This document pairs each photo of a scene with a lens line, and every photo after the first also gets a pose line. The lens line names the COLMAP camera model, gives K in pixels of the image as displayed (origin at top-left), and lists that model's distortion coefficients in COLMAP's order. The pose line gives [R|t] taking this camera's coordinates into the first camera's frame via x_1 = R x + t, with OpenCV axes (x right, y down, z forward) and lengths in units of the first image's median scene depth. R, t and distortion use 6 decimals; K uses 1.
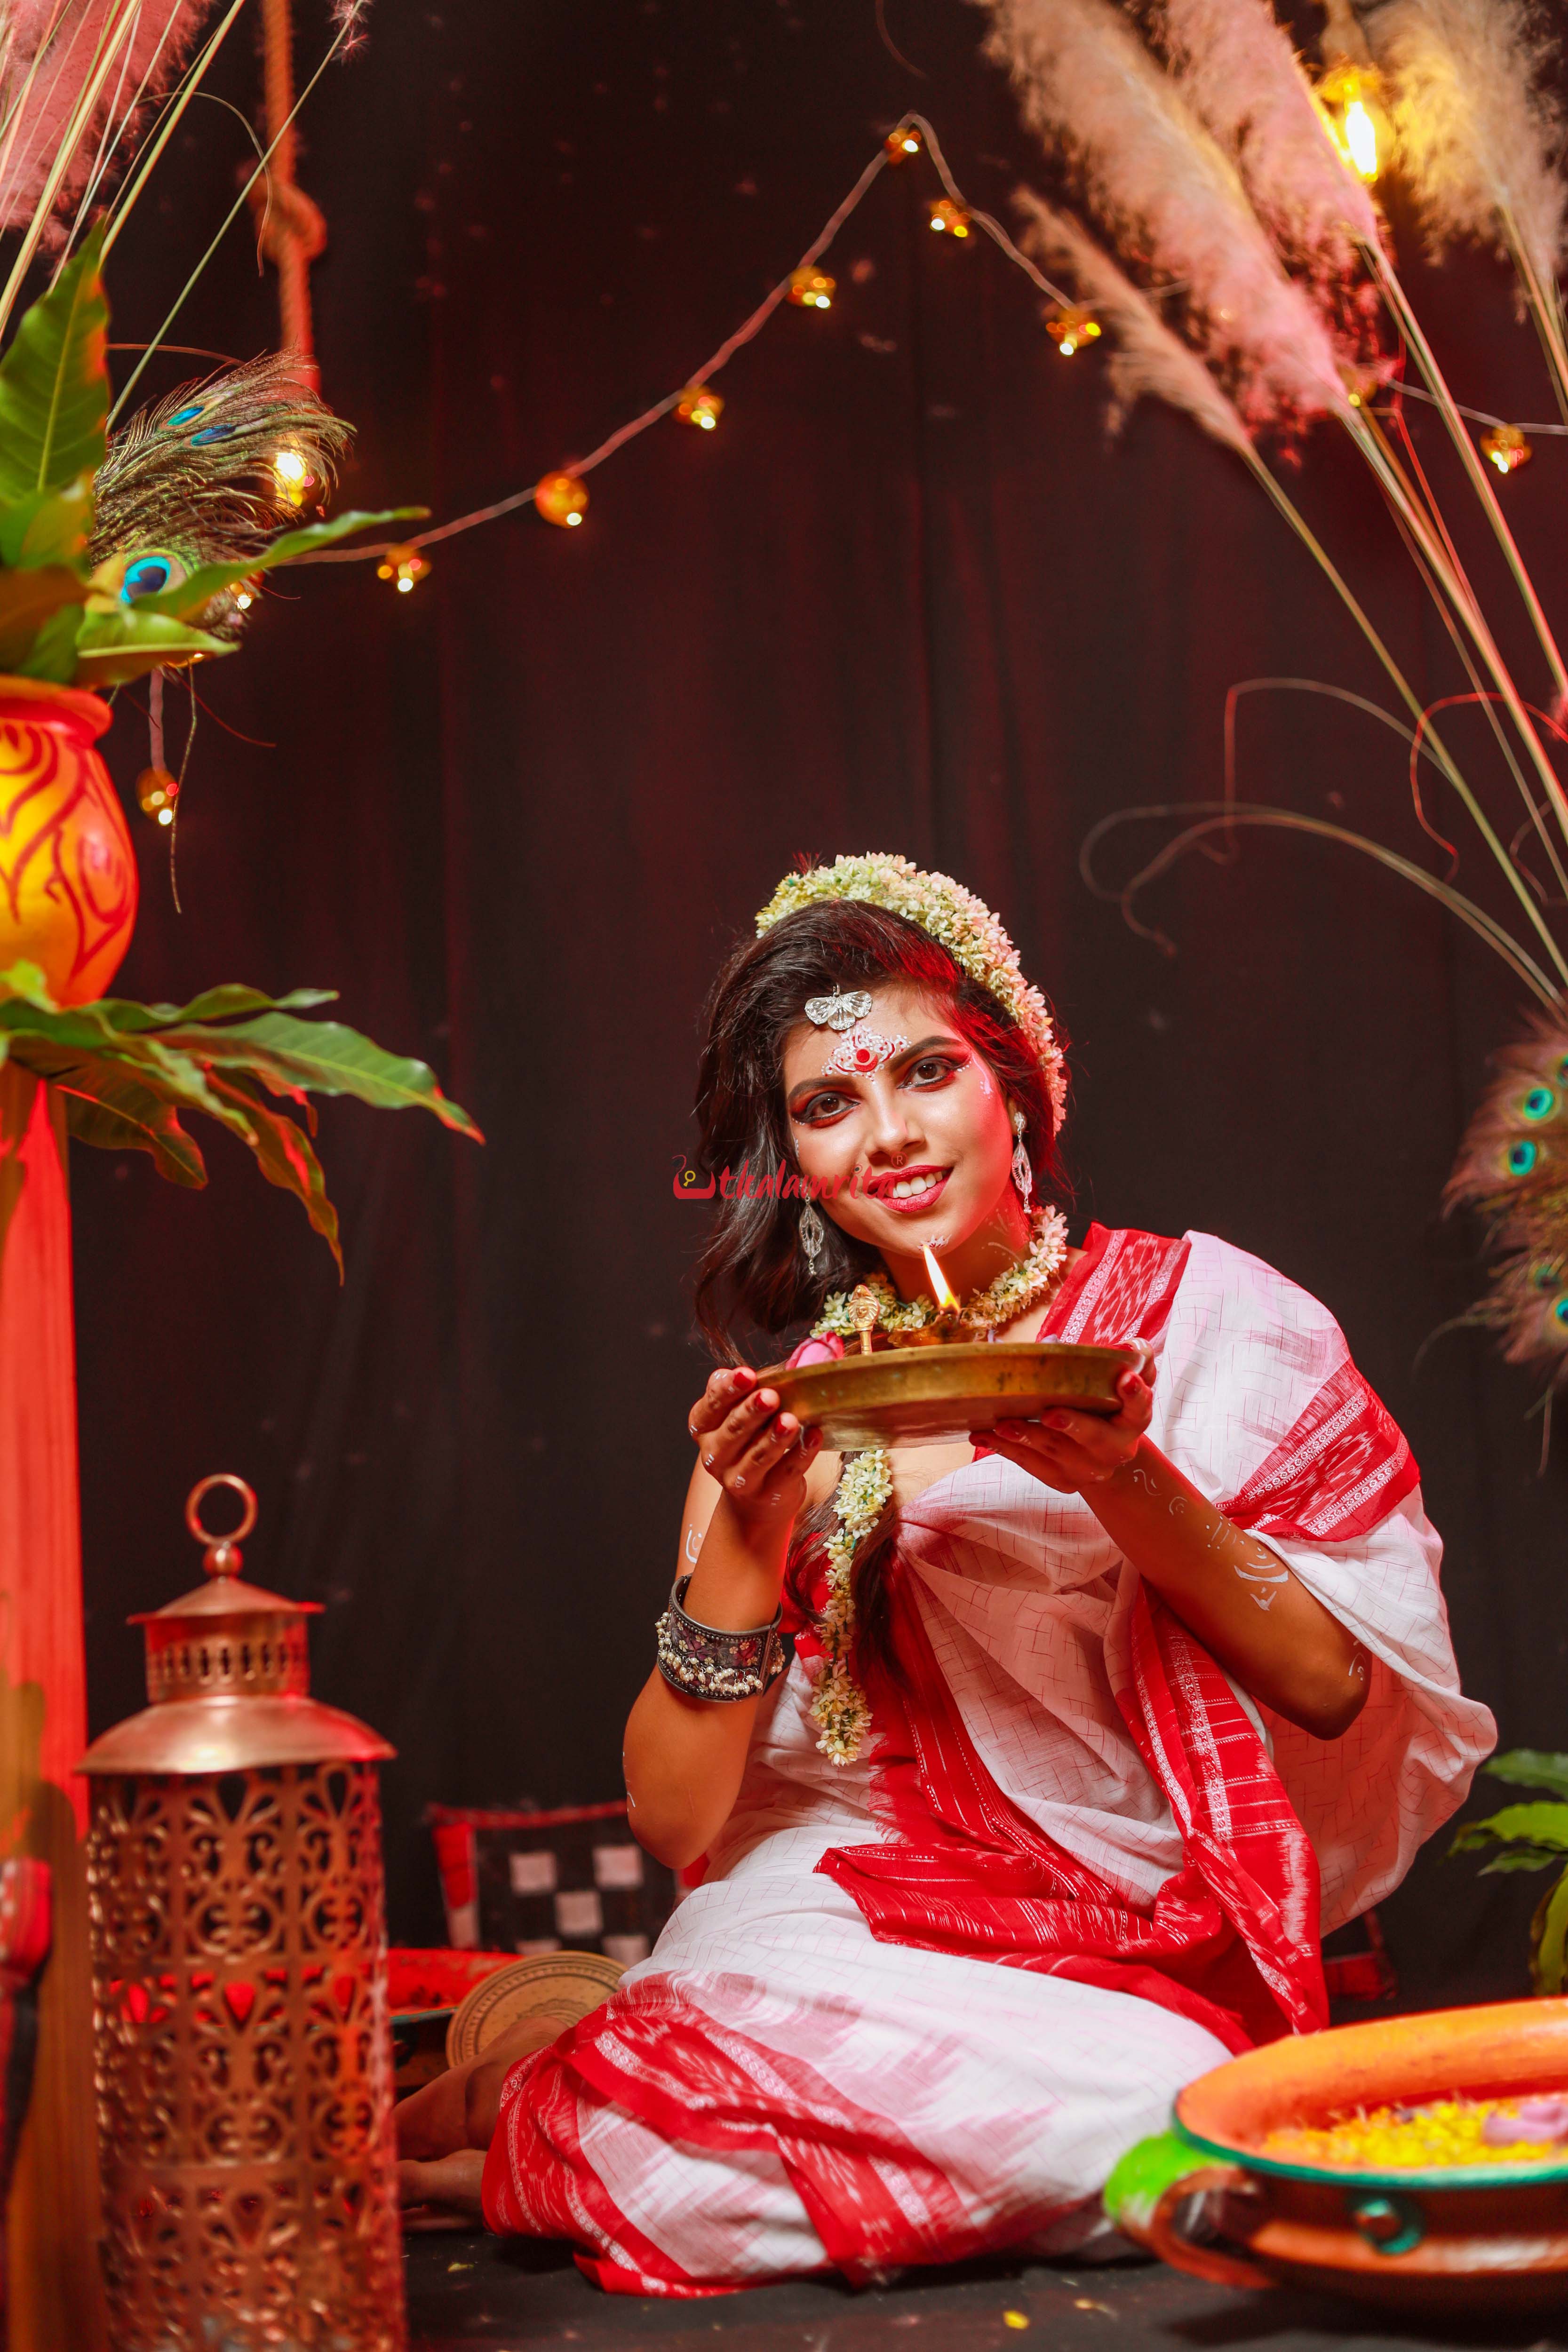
lens RADIAL K [[3493.5, 0, 784.0], [0, 3493.5, 1176.0], [0, 0, 1]] dist [-0.094678, -0.083678]
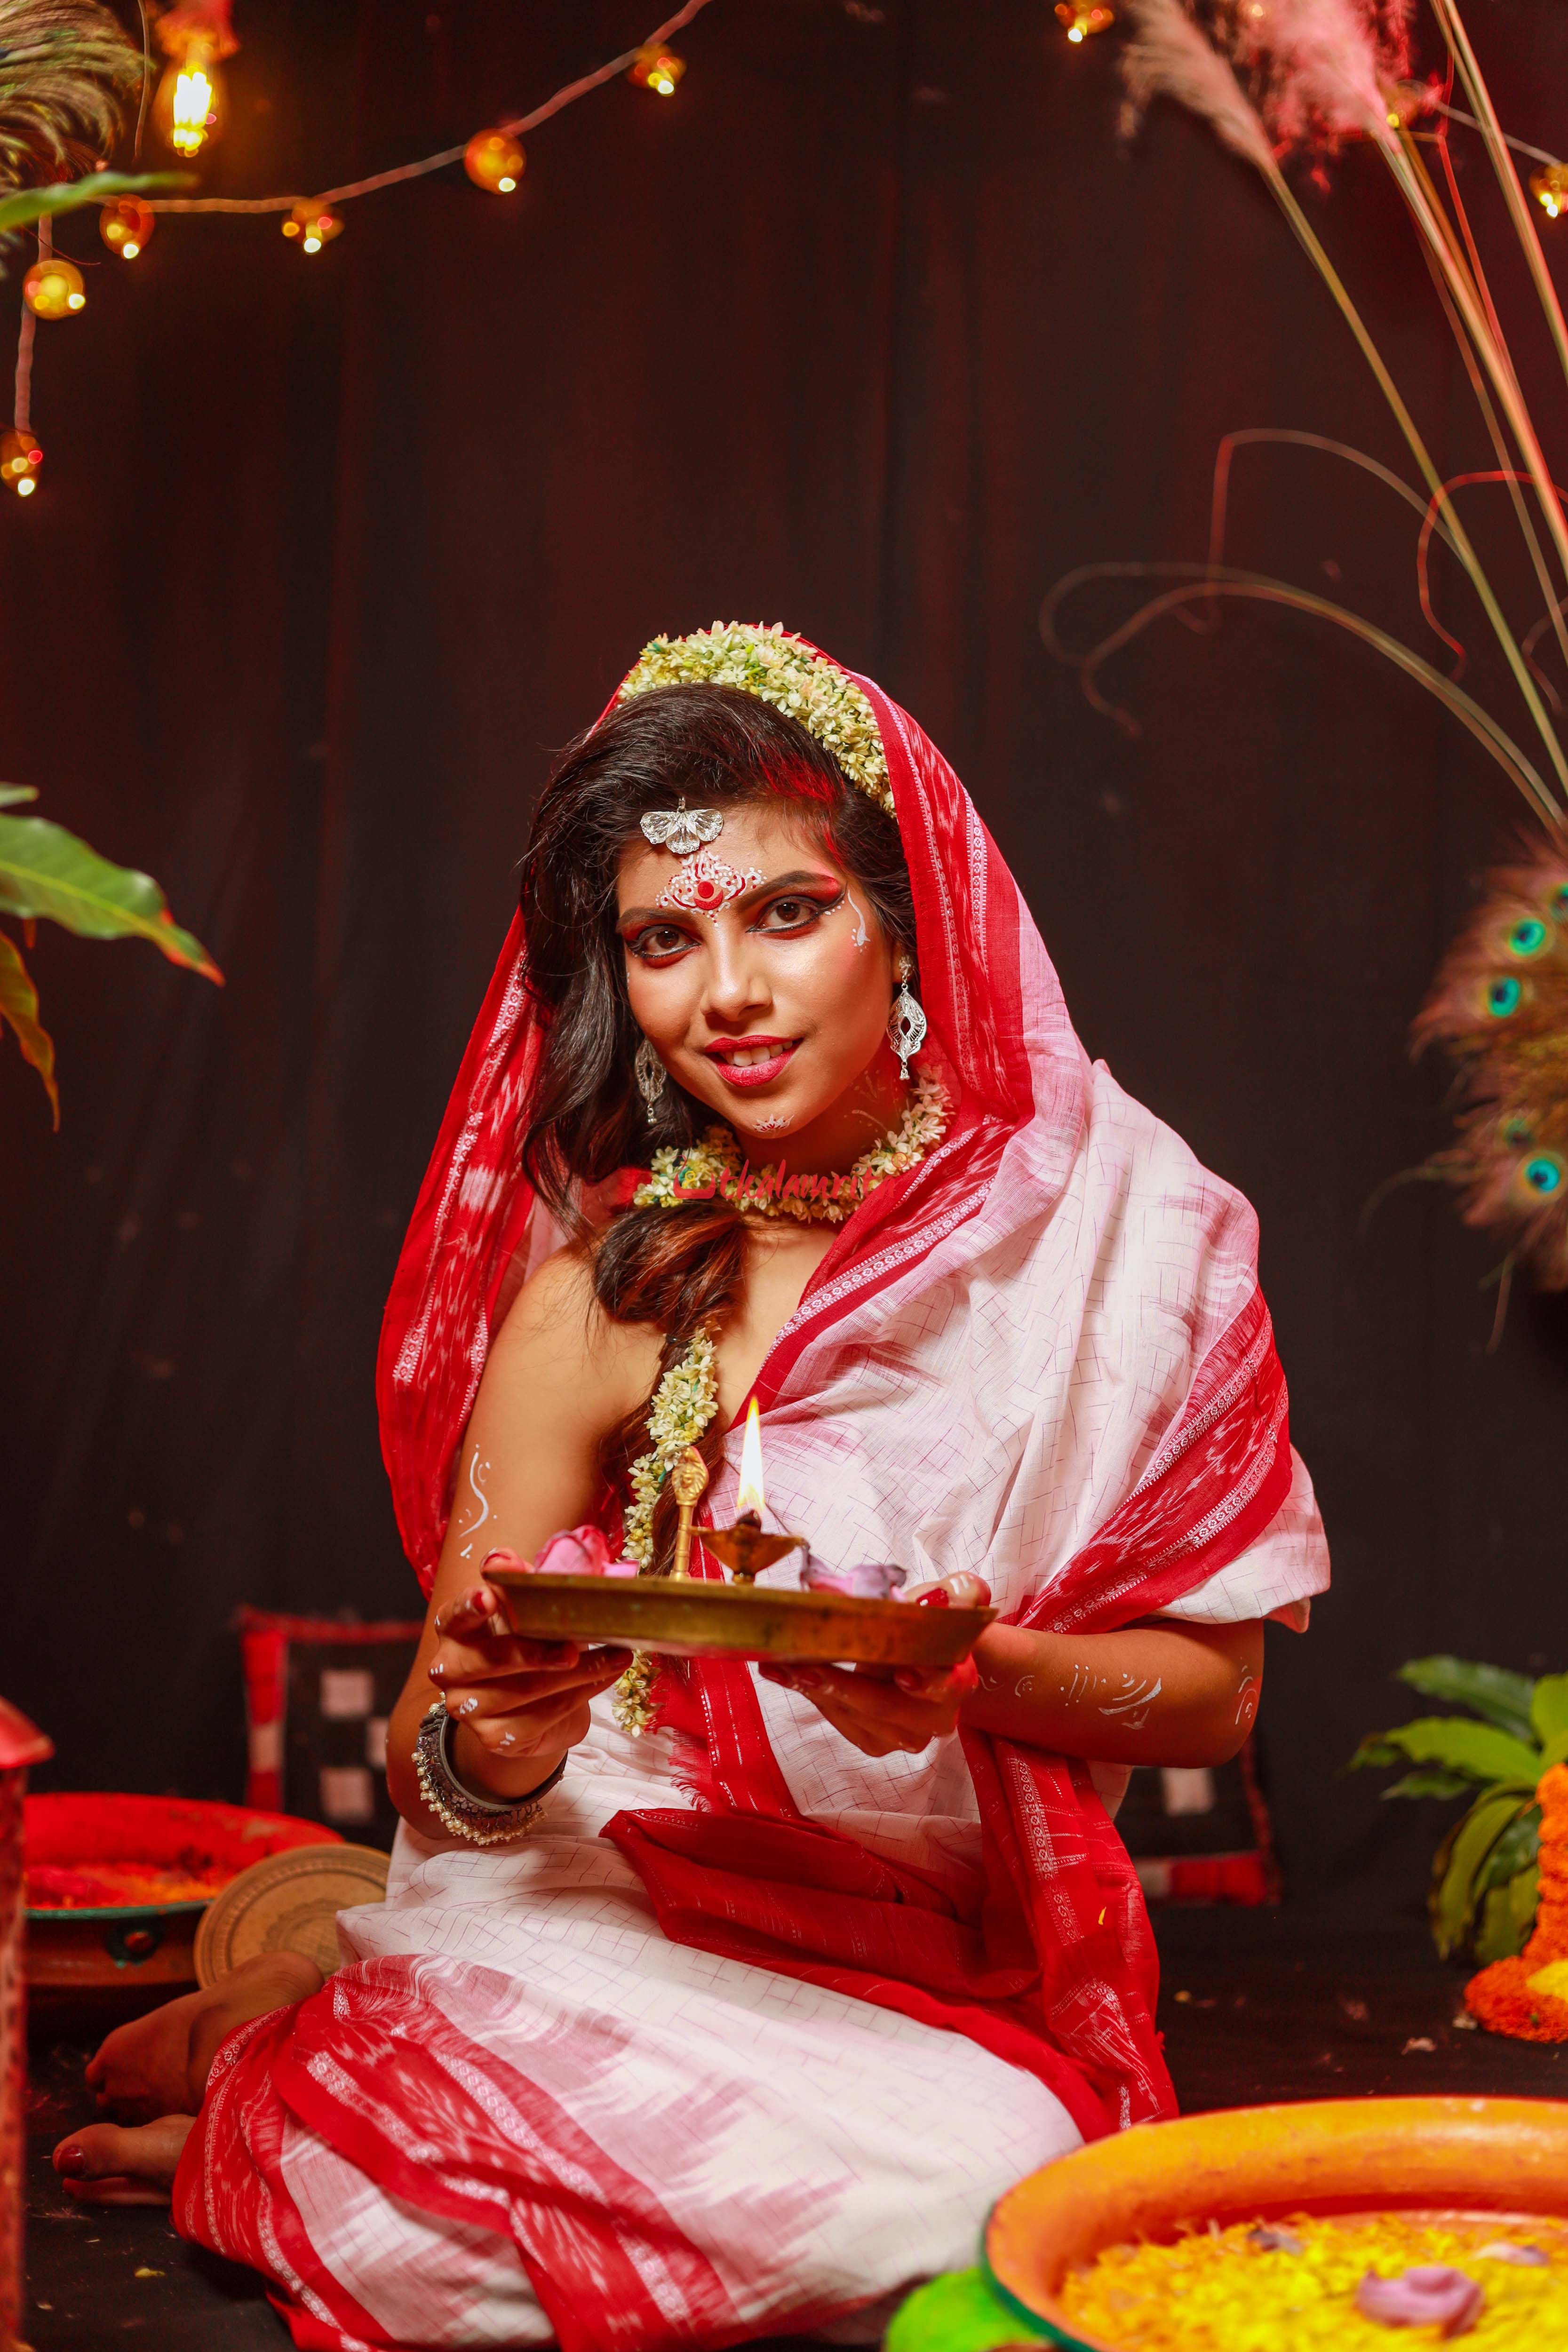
lens RADIAL K [[3493.5, 0, 784.0], [0, 3493.5, 1176.0], [0, 0, 1]] dist [-0.094678, -0.083678]
pose [[0.996918, 0.076760, 0.016224, 0.021690], [-0.077911, 0.992928, 0.089580, -0.031610], [-0.009233, -0.090568, 0.995847, 0.137740]]
